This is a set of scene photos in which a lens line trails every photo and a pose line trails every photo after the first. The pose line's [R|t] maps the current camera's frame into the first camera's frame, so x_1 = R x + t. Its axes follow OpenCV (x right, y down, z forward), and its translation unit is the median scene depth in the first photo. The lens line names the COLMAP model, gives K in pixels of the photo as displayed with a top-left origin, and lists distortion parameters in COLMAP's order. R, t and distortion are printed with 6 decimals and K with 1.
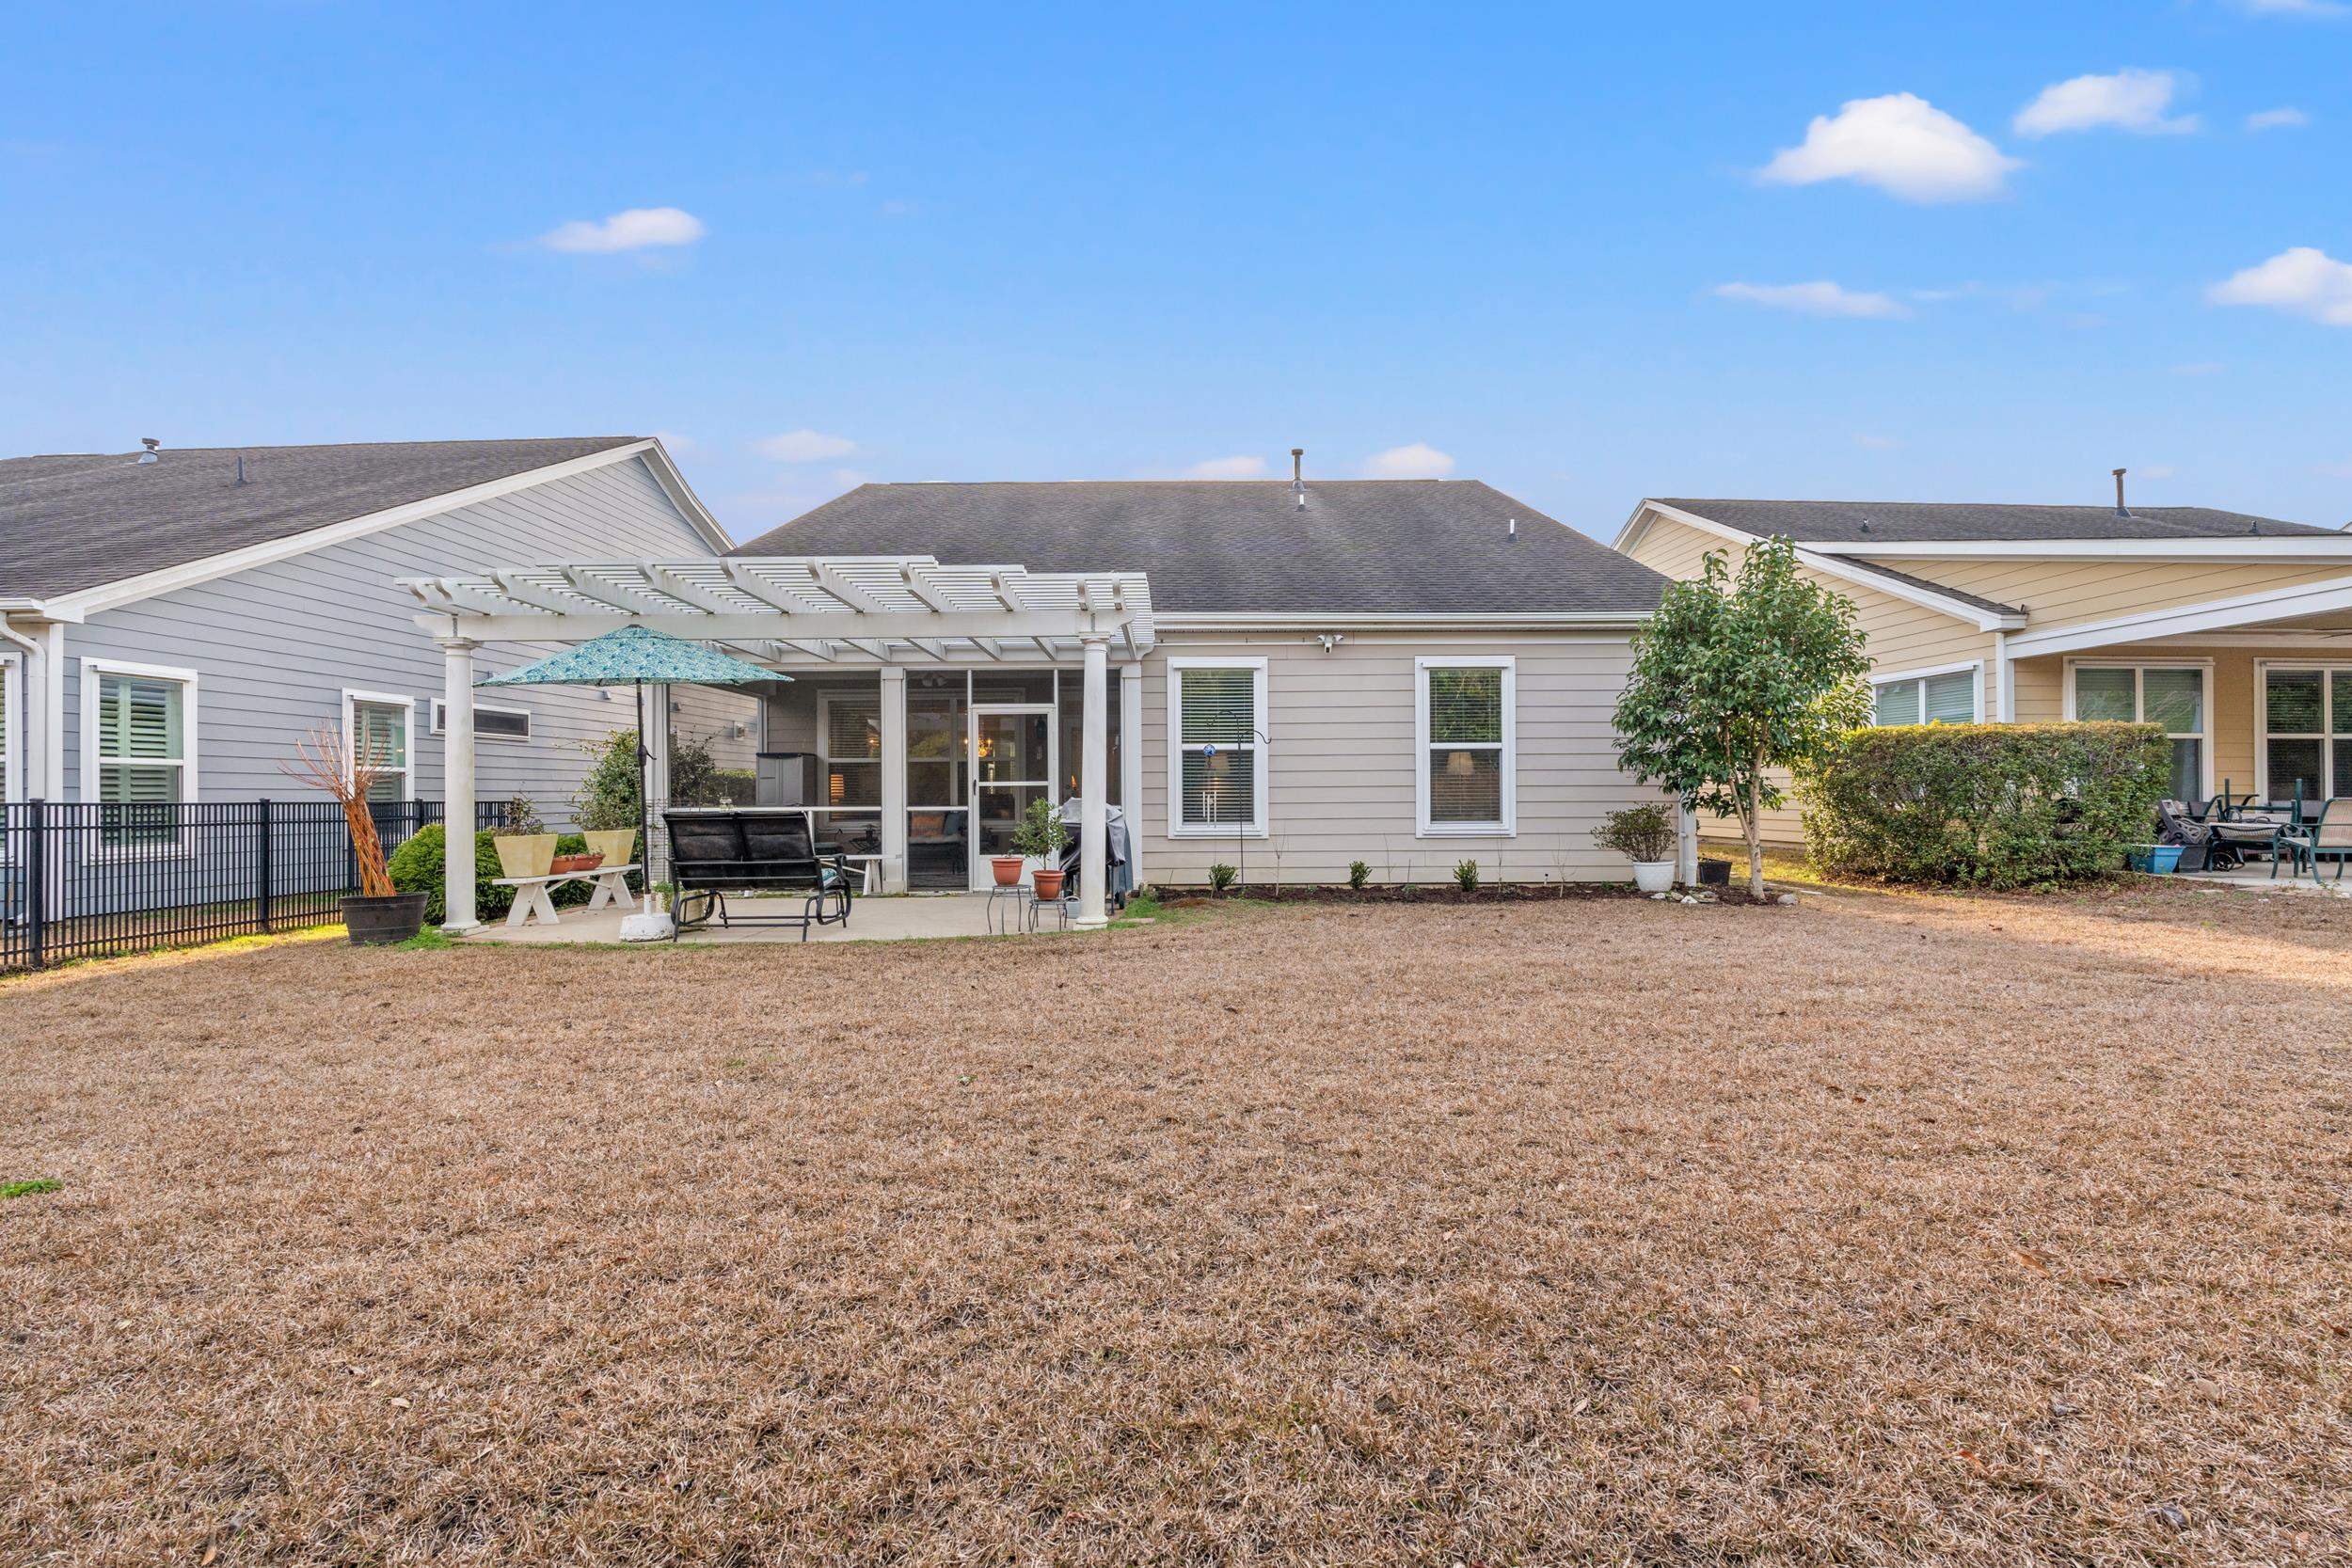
lens RADIAL K [[1040.2, 0, 1204.1], [0, 1040.2, 792.4], [0, 0, 1]] dist [-0.002827, -0.000298]
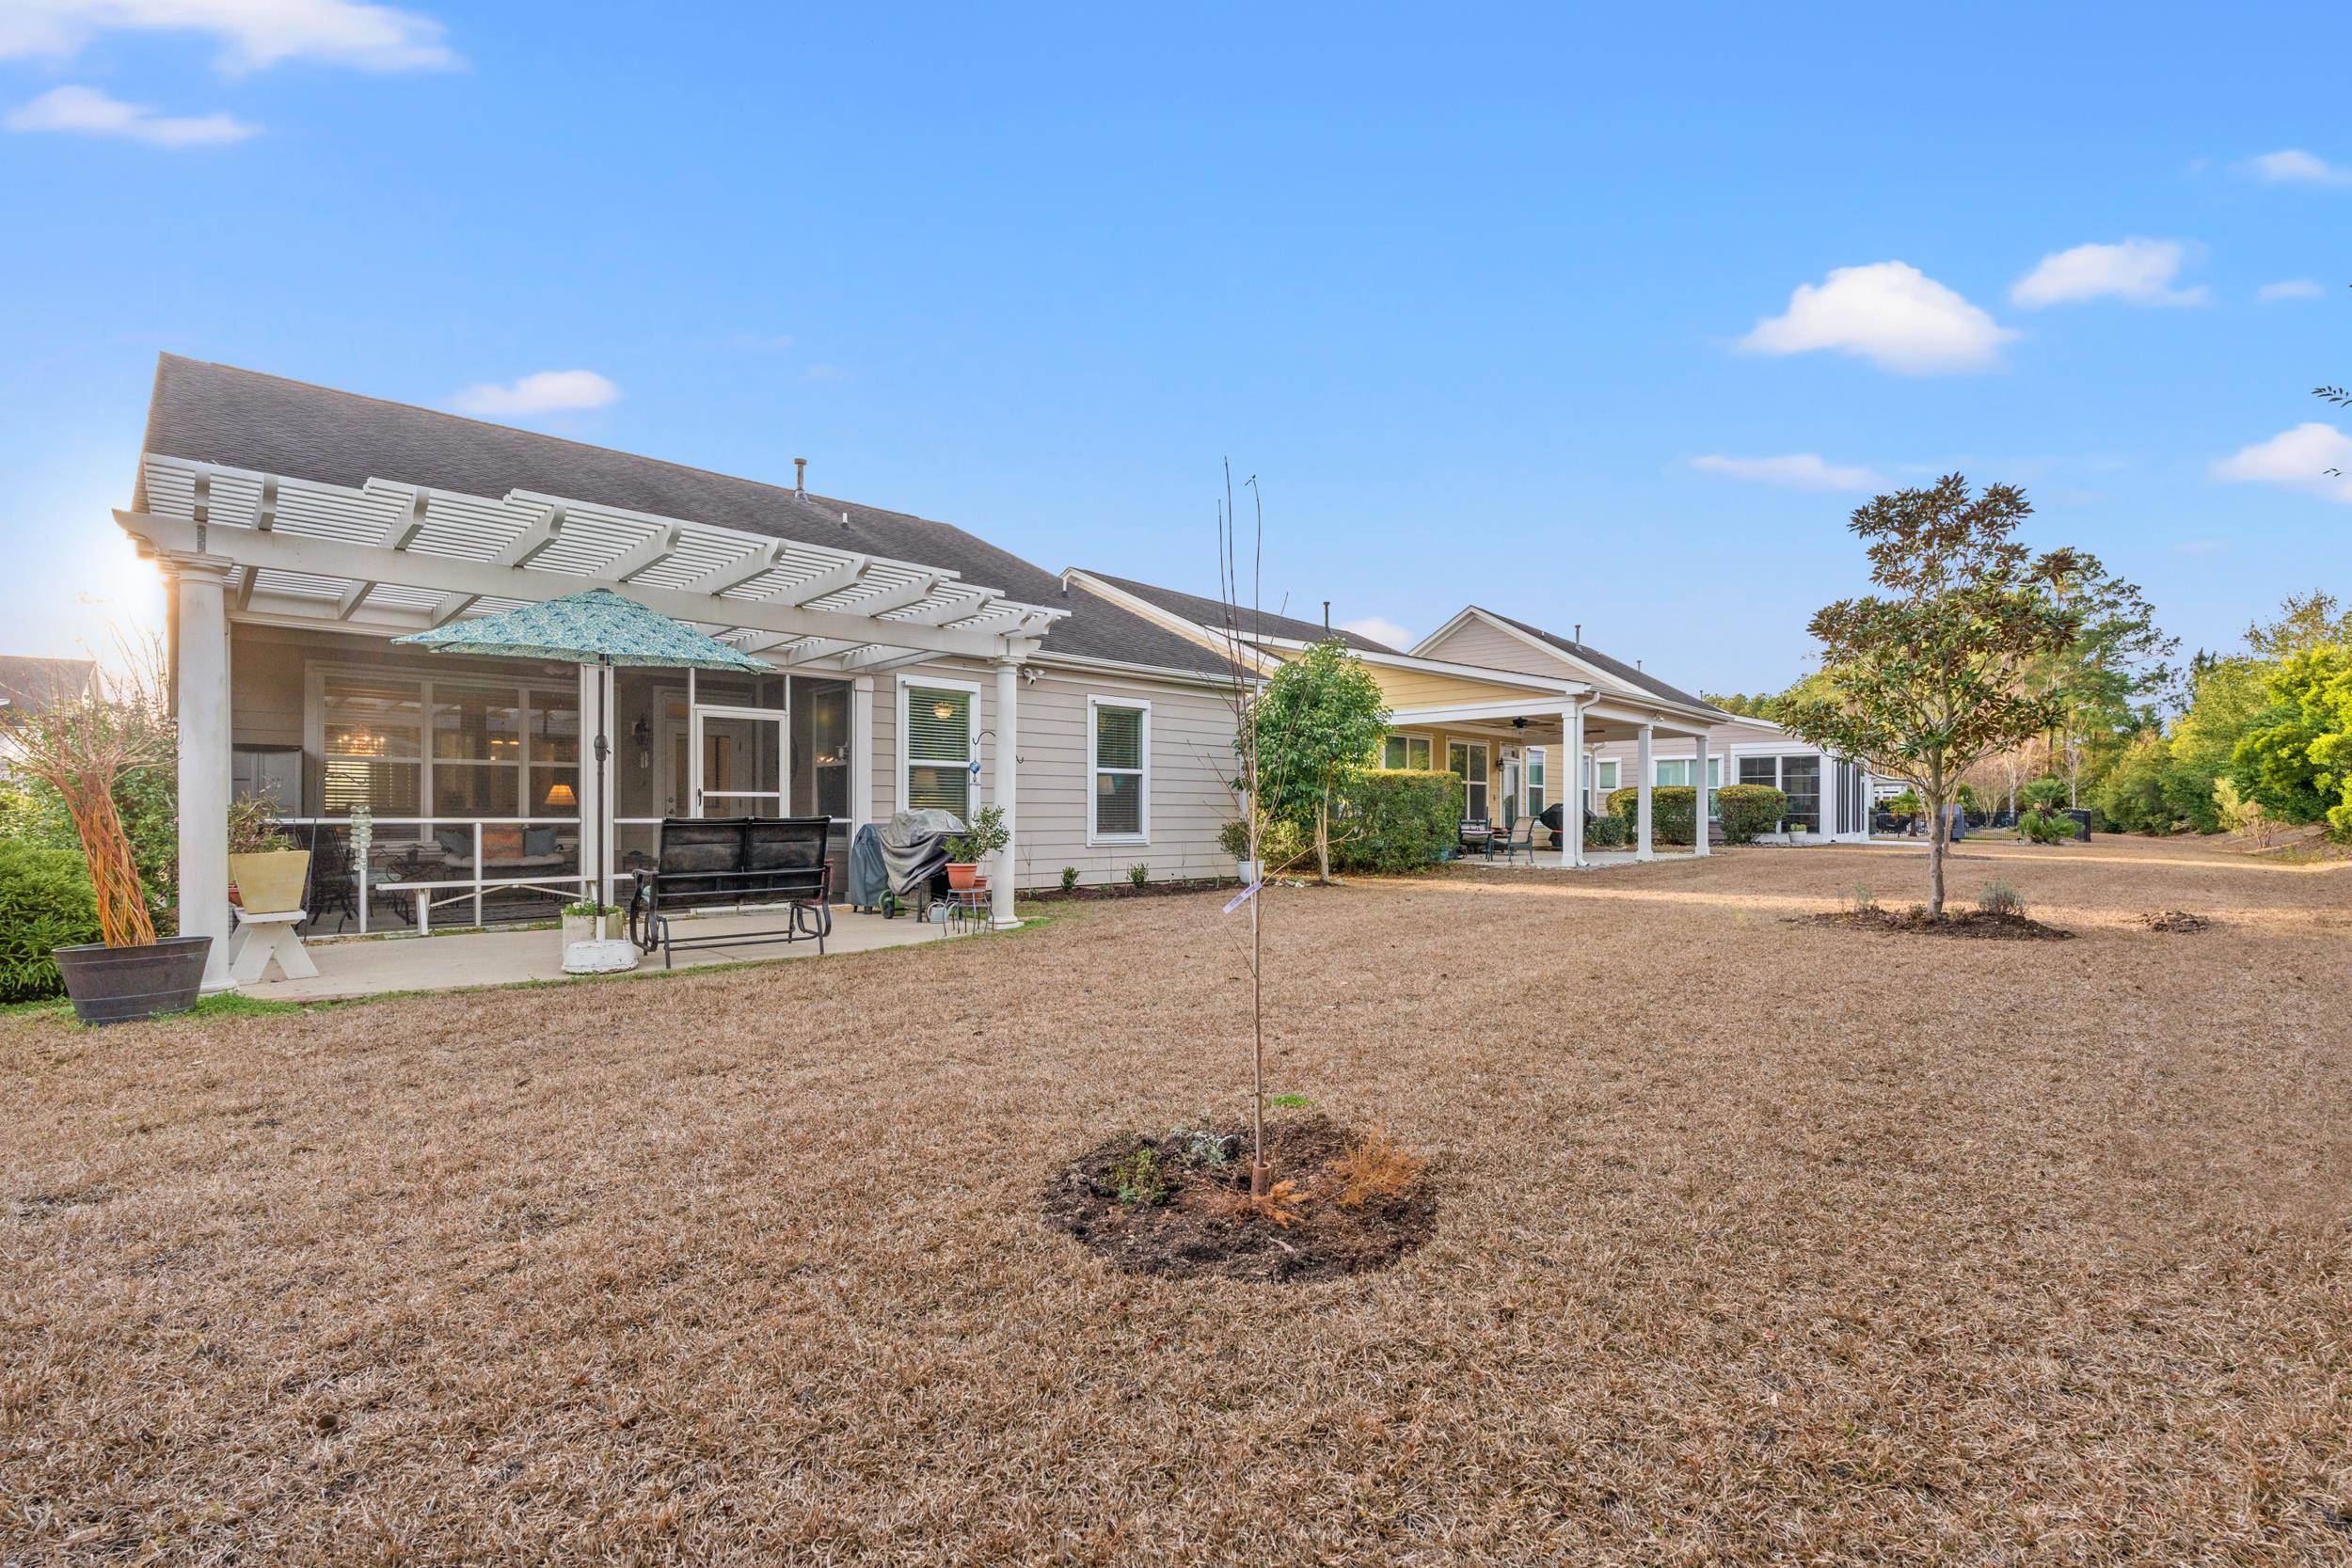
lens RADIAL K [[1103.9, 0, 1176.0], [0, 1103.9, 784.0], [0, 0, 1]] dist [-0.001327, -0.000167]
pose [[0.709100, 0.027964, 0.704553, -0.616749], [-0.005041, 0.999389, -0.034592, 0.015008], [-0.705090, 0.020977, 0.708808, 0.036575]]
